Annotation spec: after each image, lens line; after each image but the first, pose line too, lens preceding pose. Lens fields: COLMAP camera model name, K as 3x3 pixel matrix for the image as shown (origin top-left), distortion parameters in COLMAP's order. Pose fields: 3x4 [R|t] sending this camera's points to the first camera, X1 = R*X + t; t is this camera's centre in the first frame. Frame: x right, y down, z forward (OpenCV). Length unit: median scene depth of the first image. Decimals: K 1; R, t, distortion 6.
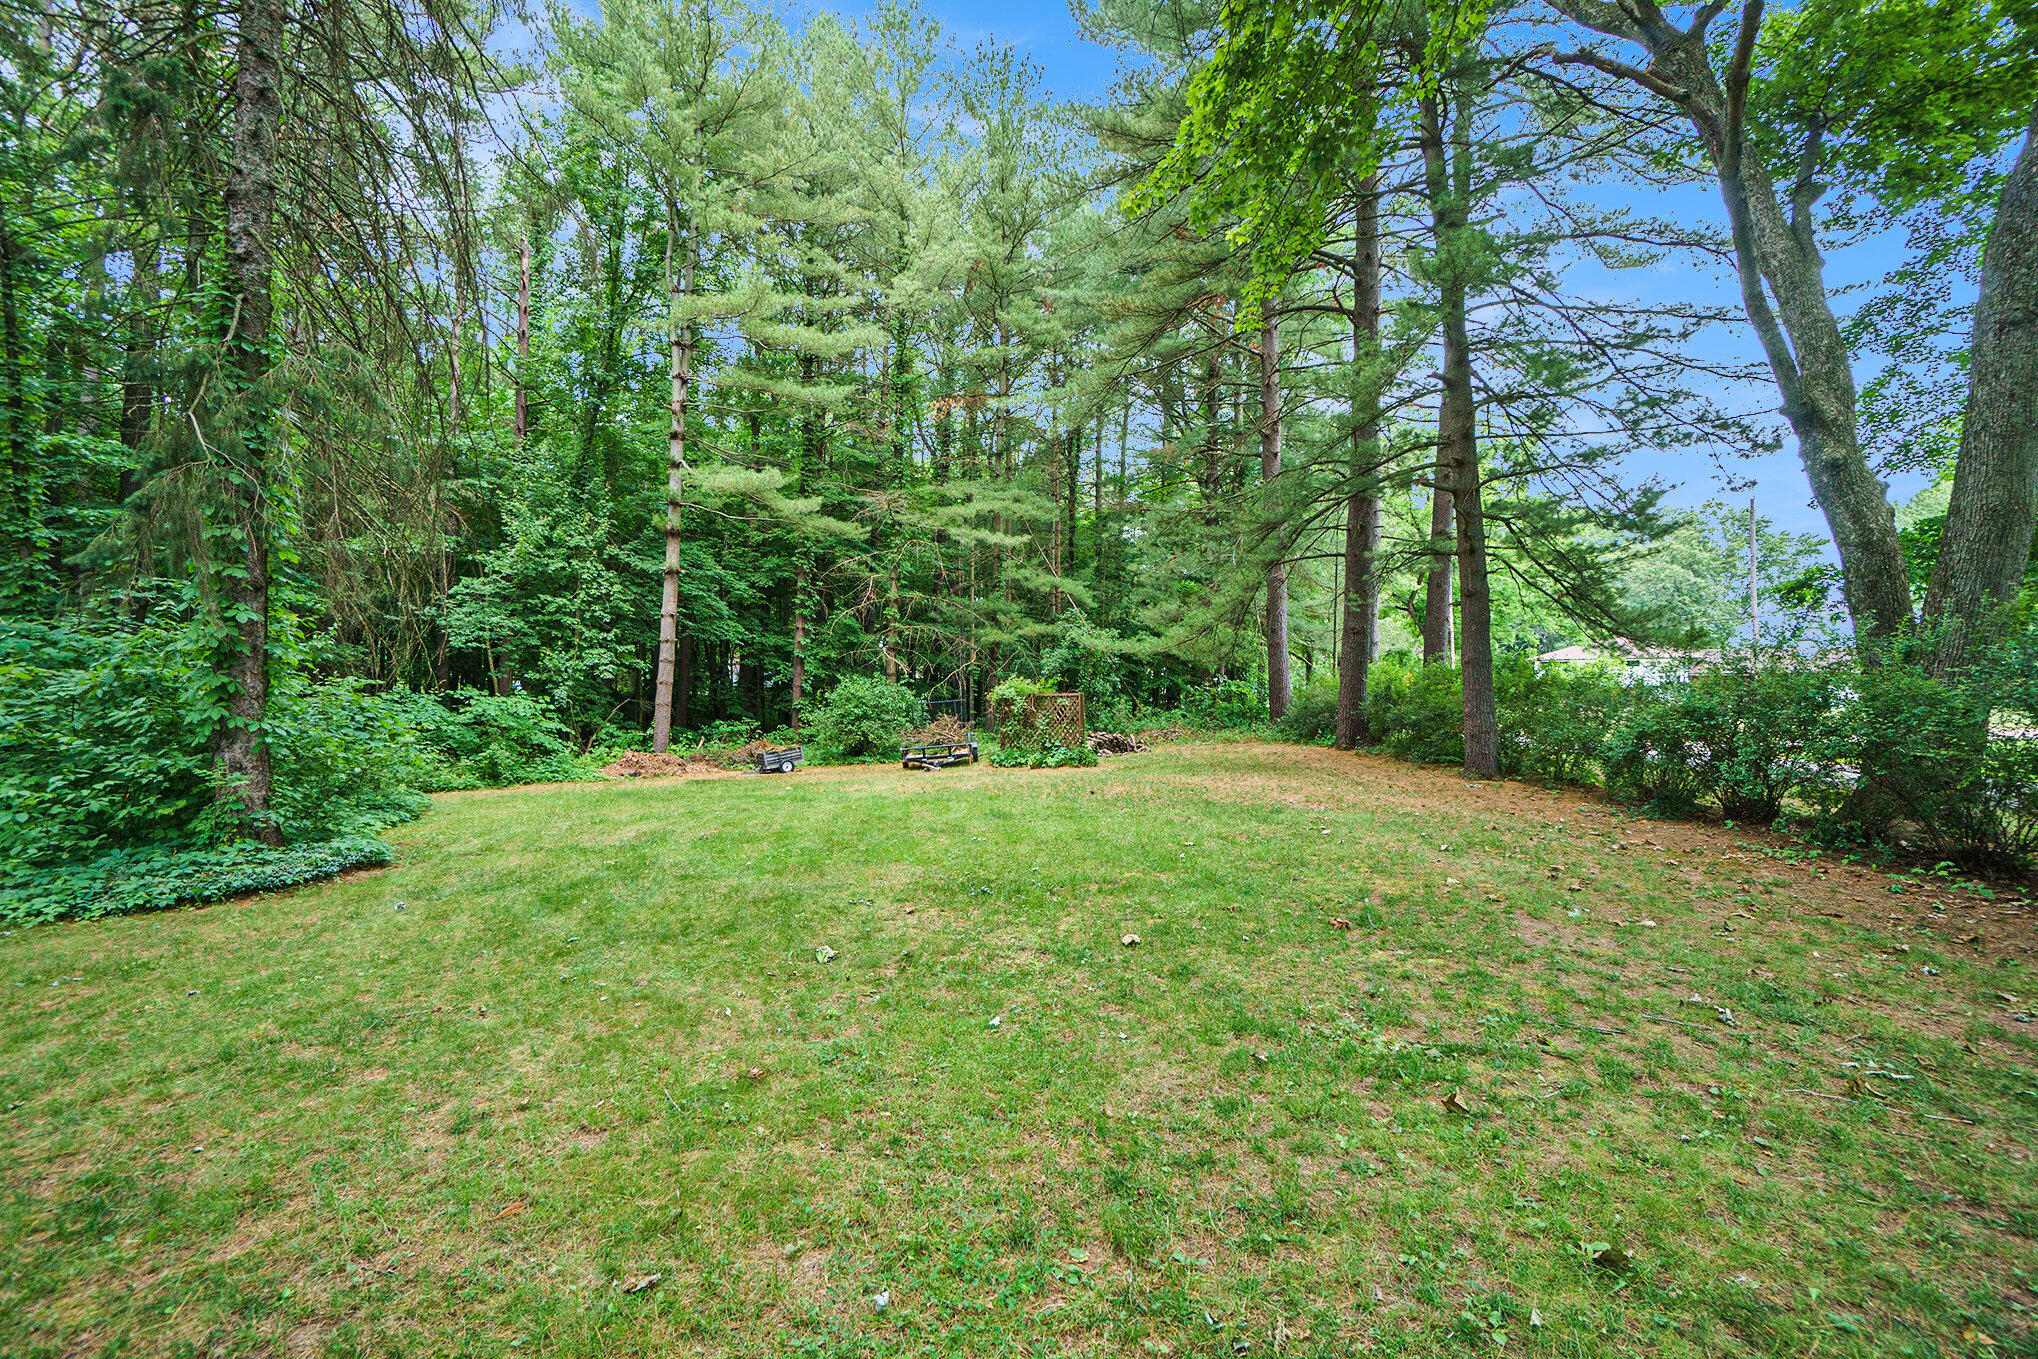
lens RADIAL K [[897.5, 0, 1020.1], [0, 897.5, 672.6], [0, 0, 1]] dist [-0.064663, 0.022820]
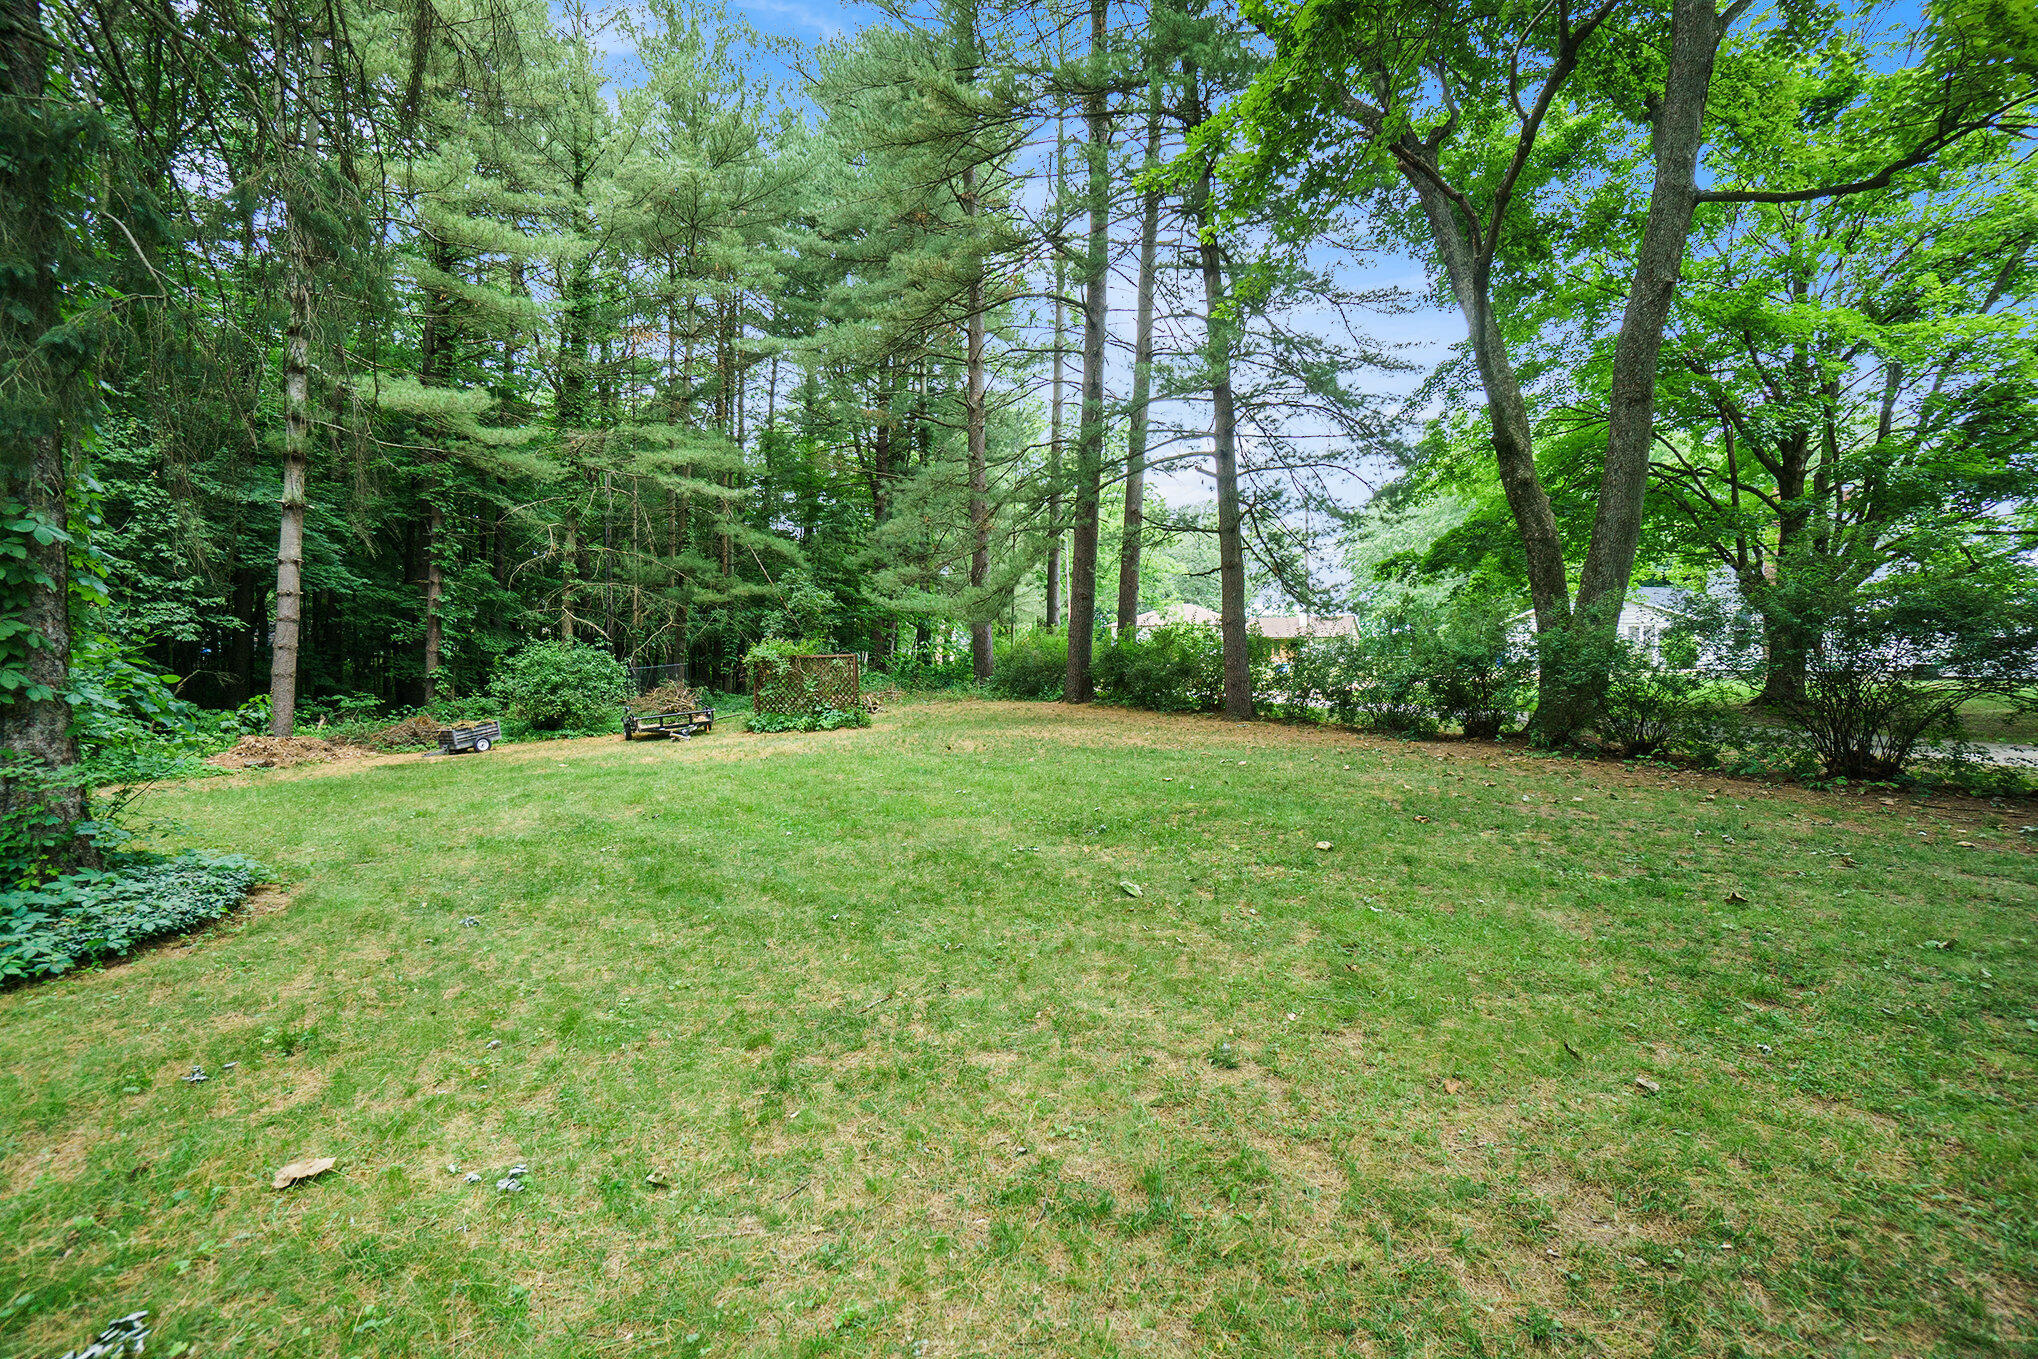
lens RADIAL K [[897.5, 0, 1020.1], [0, 897.5, 672.6], [0, 0, 1]] dist [-0.064663, 0.022820]
pose [[0.896811, -0.015390, 0.442145, -0.160440], [-0.001027, 0.999320, 0.036868, 0.005253], [-0.442412, -0.033518, 0.896185, 0.026433]]
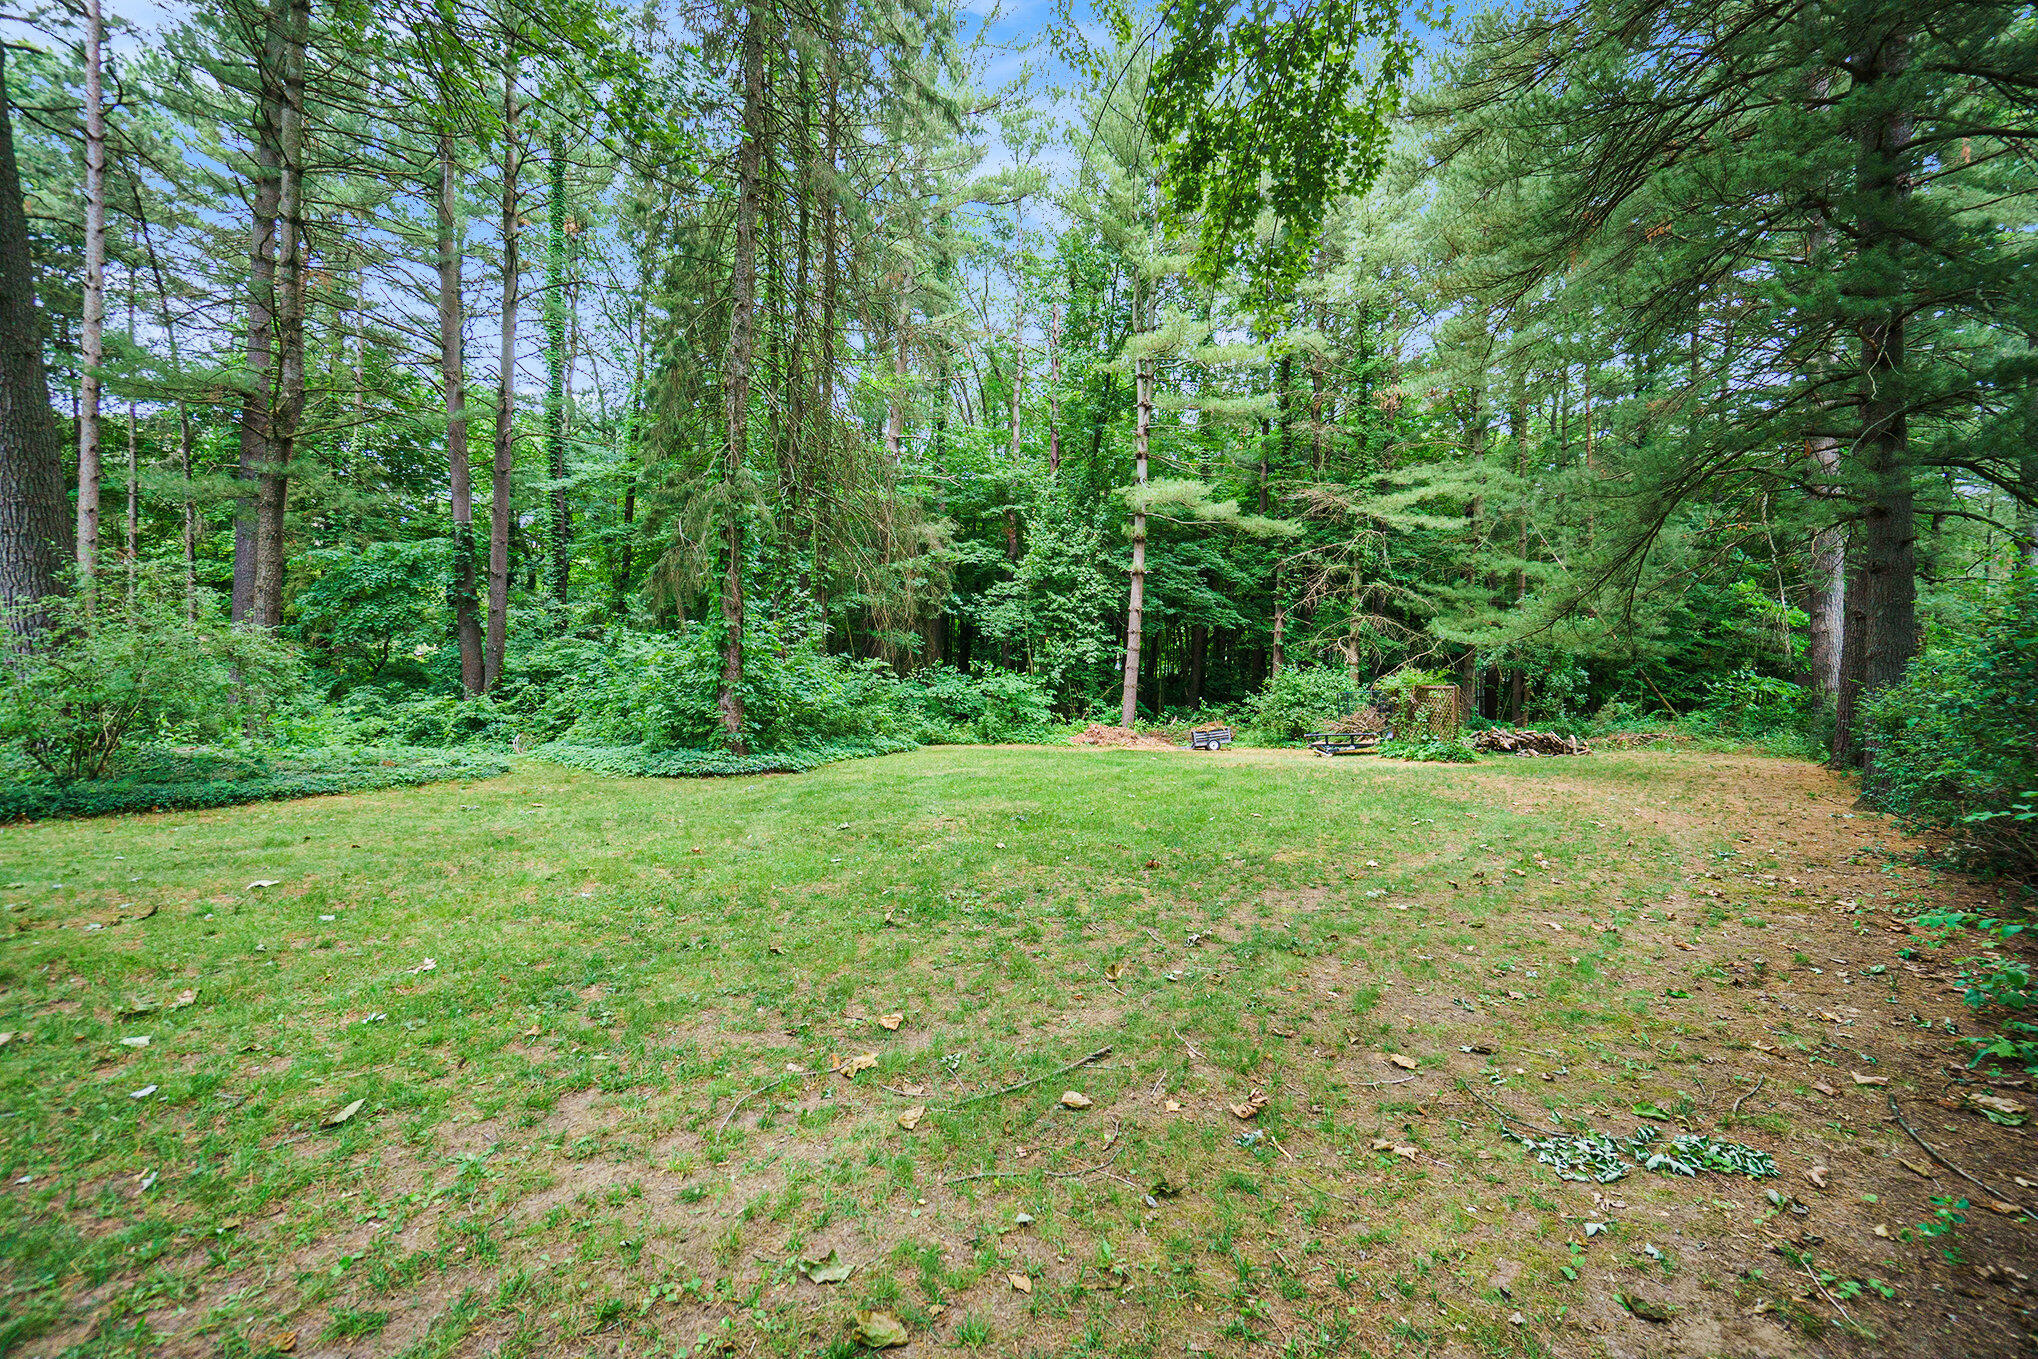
lens RADIAL K [[897.5, 0, 1020.1], [0, 897.5, 672.6], [0, 0, 1]] dist [-0.064663, 0.022820]
pose [[0.787992, 0.022388, -0.615279, 0.219052], [-0.013800, 0.999730, 0.018702, -0.002339], [0.615531, -0.006246, 0.788088, -0.025182]]
